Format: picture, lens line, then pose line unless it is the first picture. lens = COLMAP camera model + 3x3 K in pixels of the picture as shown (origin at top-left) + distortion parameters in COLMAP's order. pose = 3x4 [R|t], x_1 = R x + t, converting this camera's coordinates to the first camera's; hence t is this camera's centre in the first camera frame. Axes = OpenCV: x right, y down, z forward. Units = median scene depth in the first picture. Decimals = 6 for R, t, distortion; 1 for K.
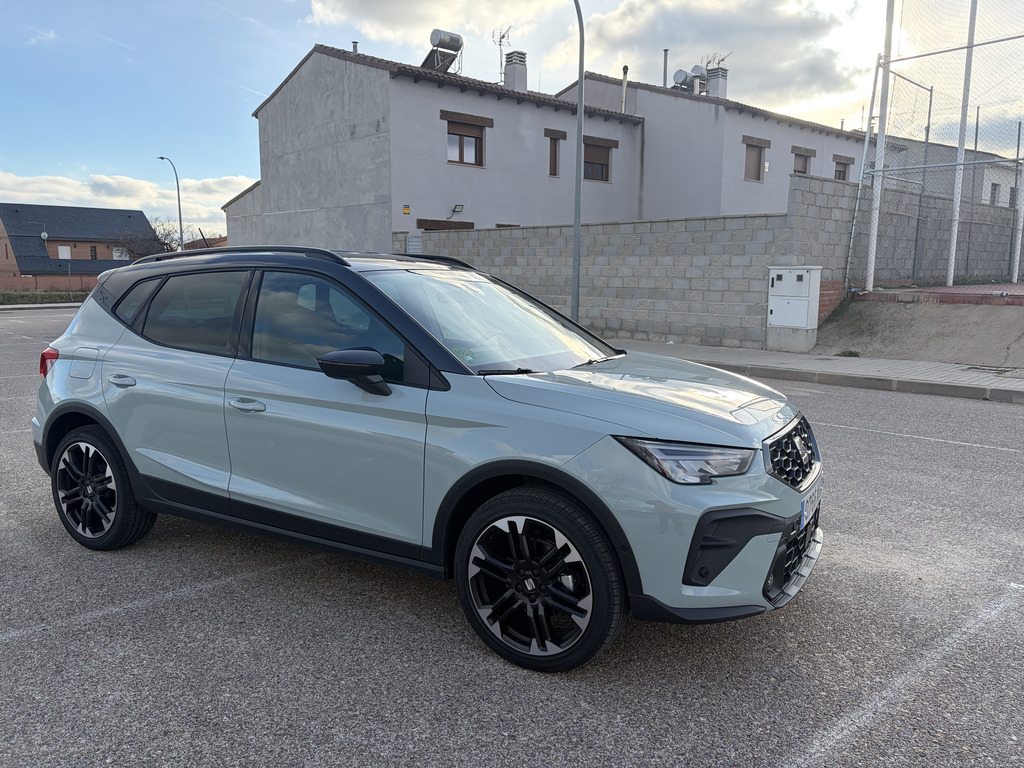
lens RADIAL K [[775.1, 0, 514.1], [0, 775.1, 389.6], [0, 0, 1]] dist [0.039253, -0.038898]
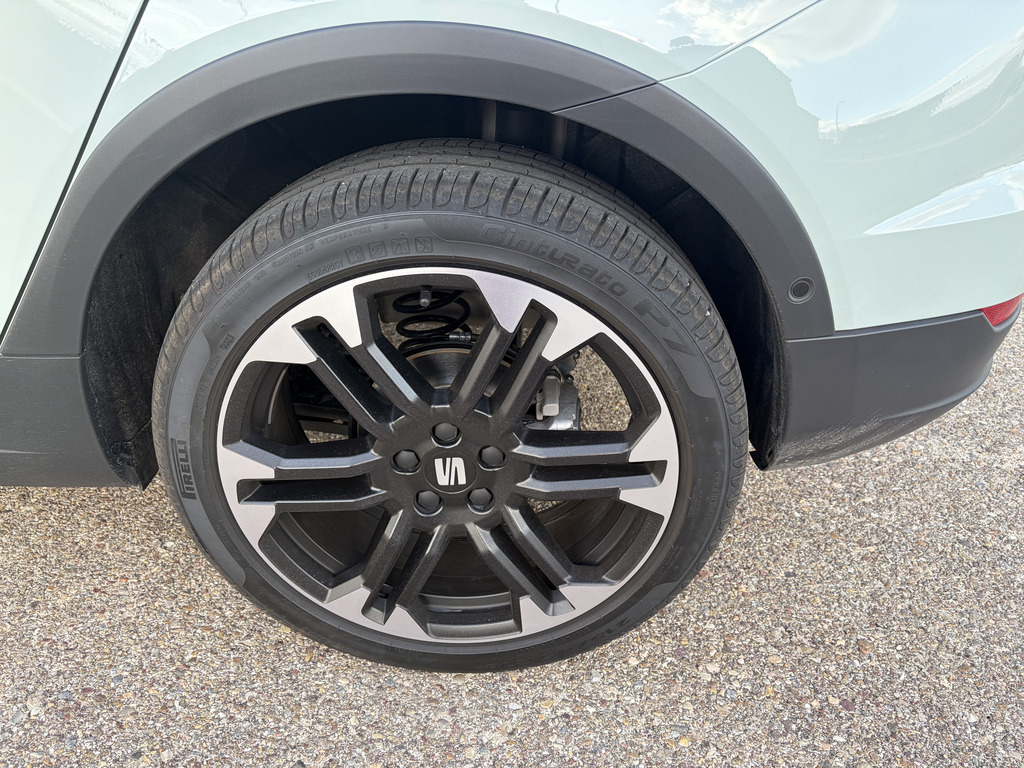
lens RADIAL K [[775.1, 0, 509.1], [0, 775.1, 381.0], [0, 0, 1]] dist [0.039253, -0.038898]
pose [[0.832199, -0.471380, 0.291970, -0.025710], [0.358921, 0.859324, 0.364333, 0.085353], [-0.422636, -0.198403, 0.884316, 0.542715]]
